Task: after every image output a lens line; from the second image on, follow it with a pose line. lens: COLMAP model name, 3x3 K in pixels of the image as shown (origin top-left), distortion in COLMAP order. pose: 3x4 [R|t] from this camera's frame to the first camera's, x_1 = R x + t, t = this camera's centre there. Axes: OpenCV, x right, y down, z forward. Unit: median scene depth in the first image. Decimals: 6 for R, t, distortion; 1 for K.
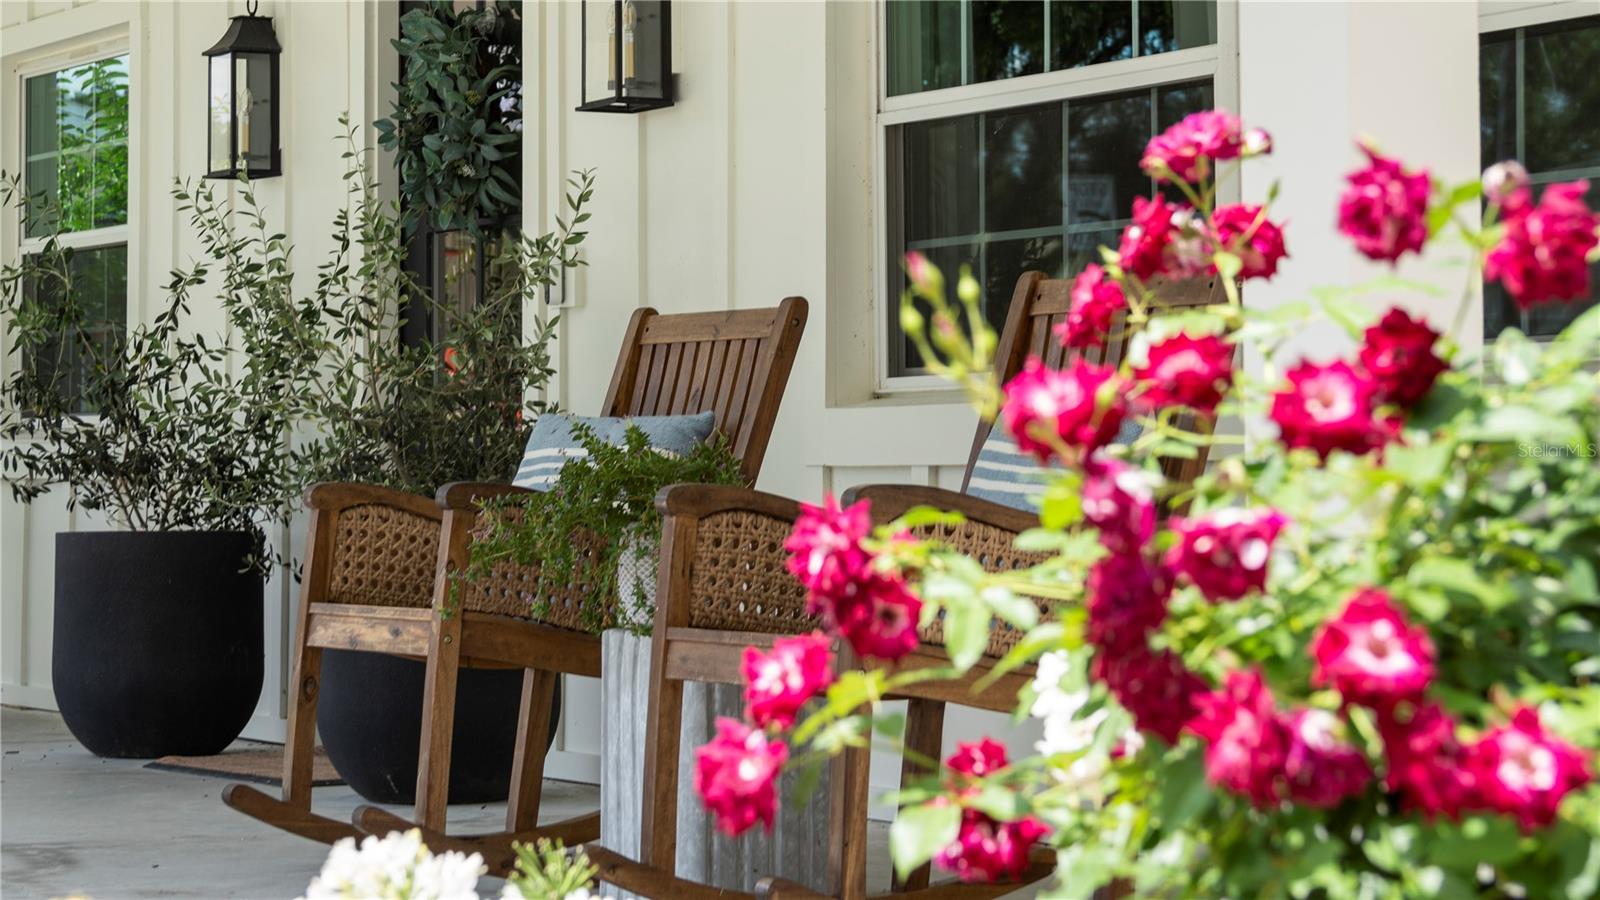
lens RADIAL K [[4048.4, 0, 800.0], [0, 4048.4, 450.0], [0, 0, 1]] dist [0.003682, 0.051520]
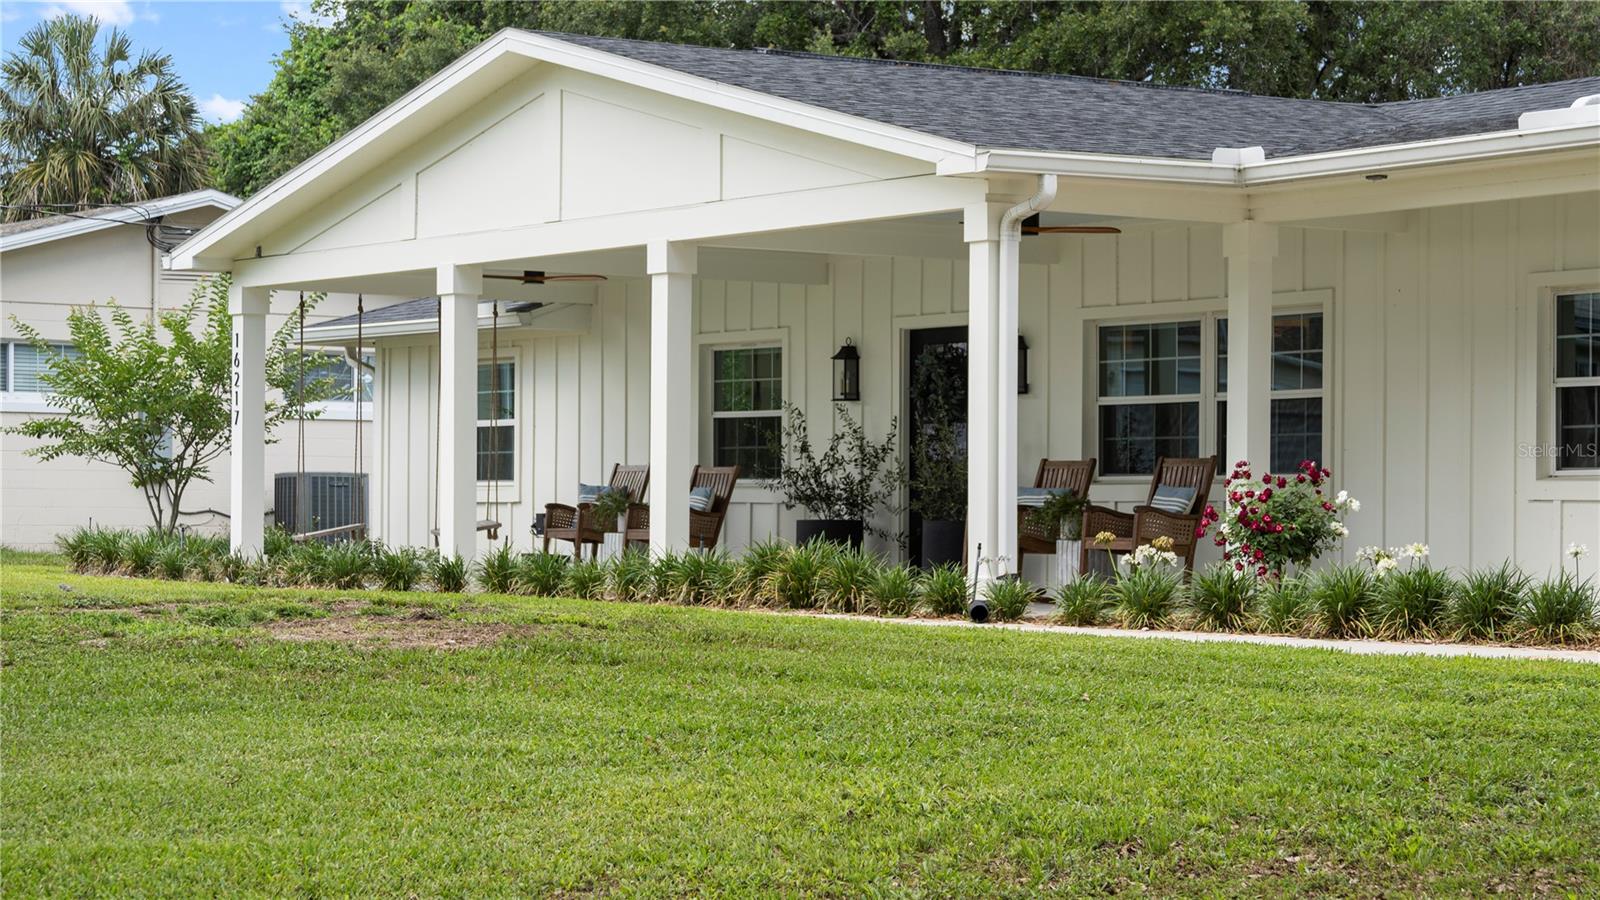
lens RADIAL K [[3488.2, 0, 800.0], [0, 3488.2, 450.0], [0, 0, 1]] dist [-0.018008, -0.054041]
pose [[0.999049, 0.015998, 0.040572, -0.483758], [-0.015532, 0.999810, -0.011762, -0.002831], [-0.040753, 0.011120, 0.999107, -2.697628]]
